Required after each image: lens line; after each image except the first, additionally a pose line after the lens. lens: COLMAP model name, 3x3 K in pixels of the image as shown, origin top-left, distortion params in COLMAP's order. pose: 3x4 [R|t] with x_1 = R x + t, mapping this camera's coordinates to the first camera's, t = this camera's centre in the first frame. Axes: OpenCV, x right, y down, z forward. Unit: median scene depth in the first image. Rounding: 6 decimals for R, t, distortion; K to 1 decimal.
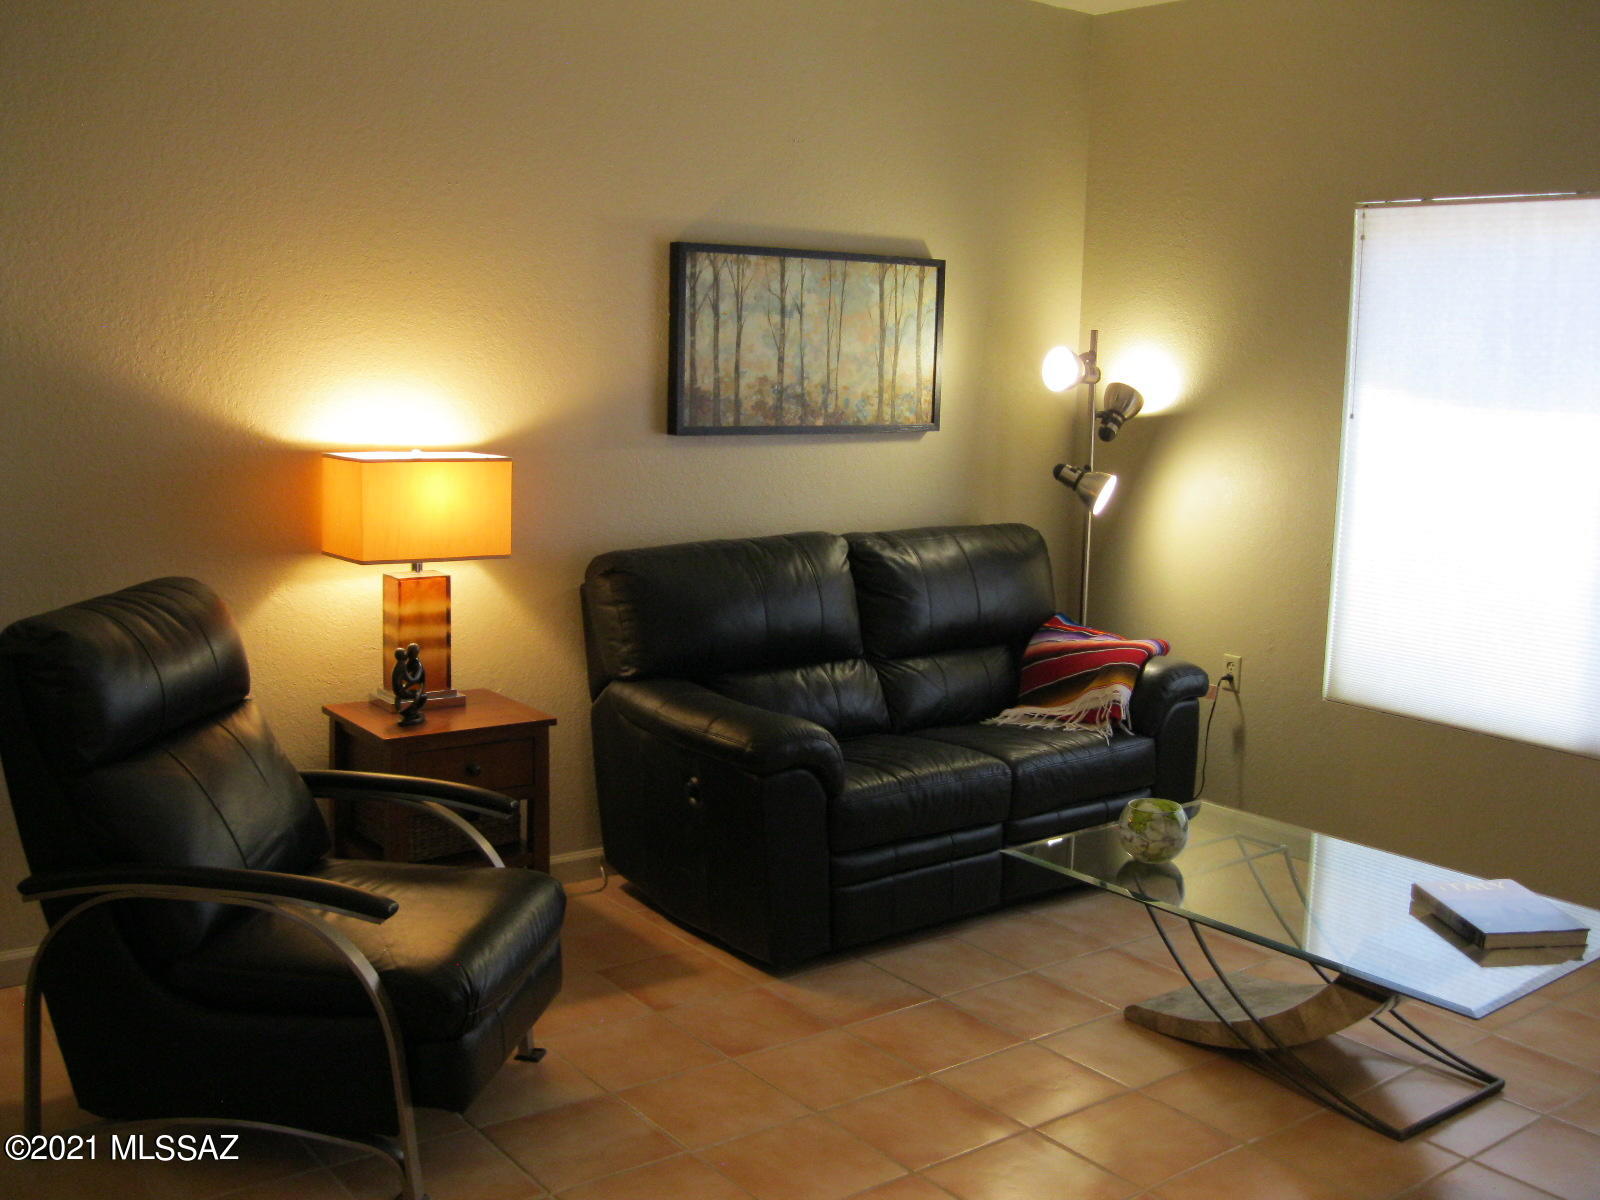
lens RADIAL K [[1627.1, 0, 806.6], [0, 1627.1, 596.4], [0, 0, 1]] dist [-0.137232, 0.078677]
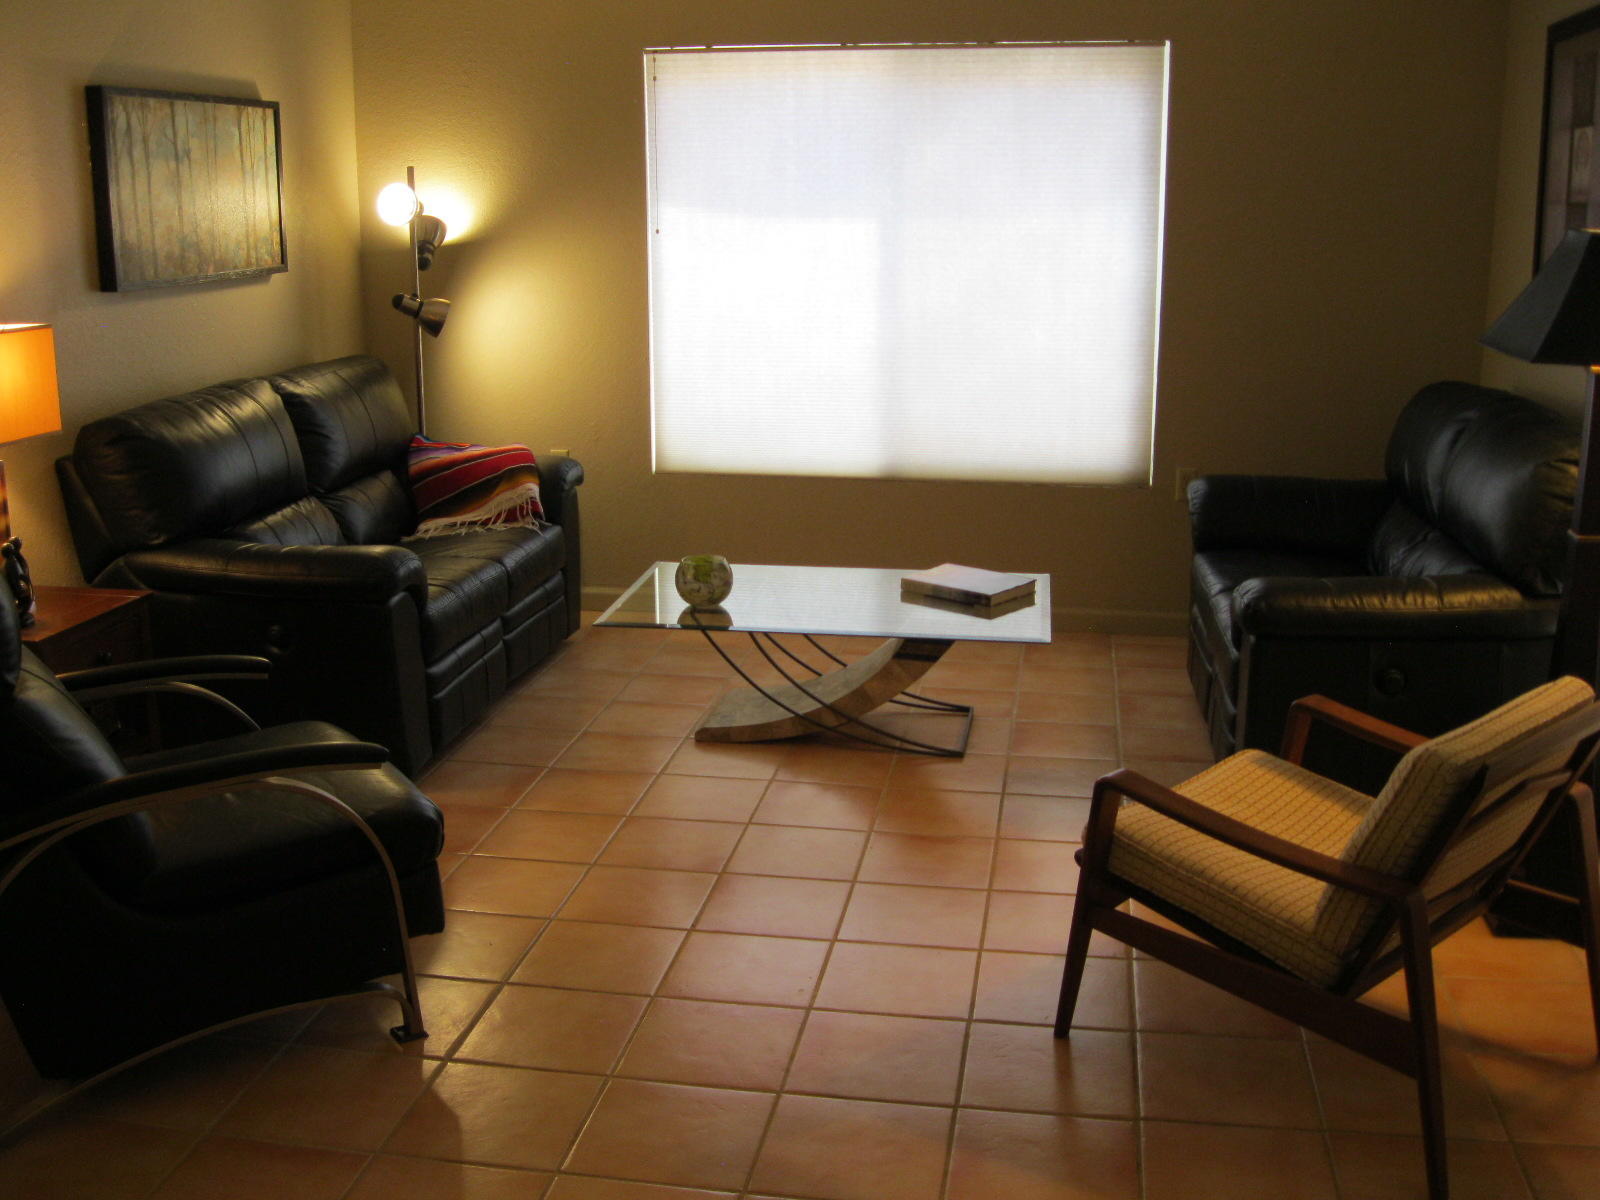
lens RADIAL K [[1627.1, 0, 806.6], [0, 1627.1, 596.4], [0, 0, 1]] dist [-0.137232, 0.078677]
pose [[0.725752, -0.192576, 0.660453, -0.425065], [0.122822, 0.980868, 0.151038, -0.014564], [-0.676903, -0.028498, 0.735520, 0.038627]]
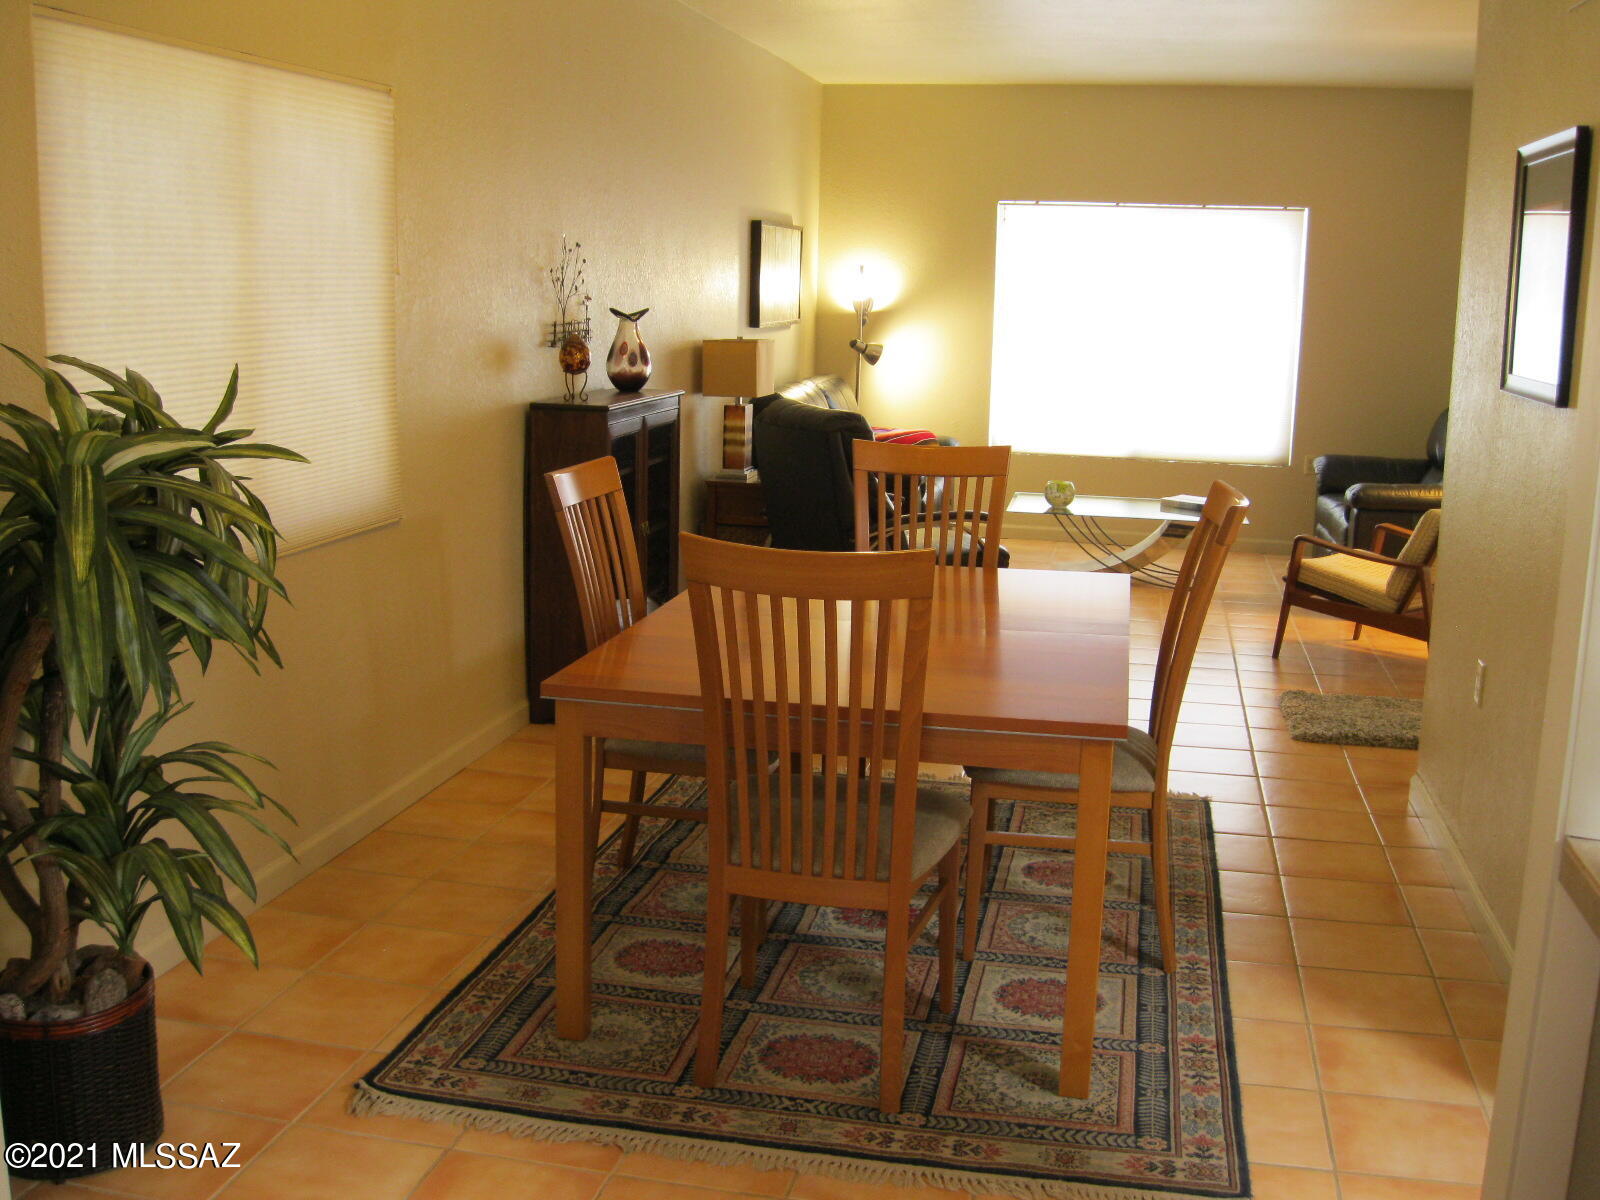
lens RADIAL K [[1627.1, 0, 806.6], [0, 1627.1, 596.4], [0, 0, 1]] dist [-0.137232, 0.078677]
pose [[0.756542, -0.137560, 0.639313, -1.207308], [0.098257, 0.990438, 0.096837, 0.025483], [-0.646521, -0.010445, 0.762825, -0.401125]]
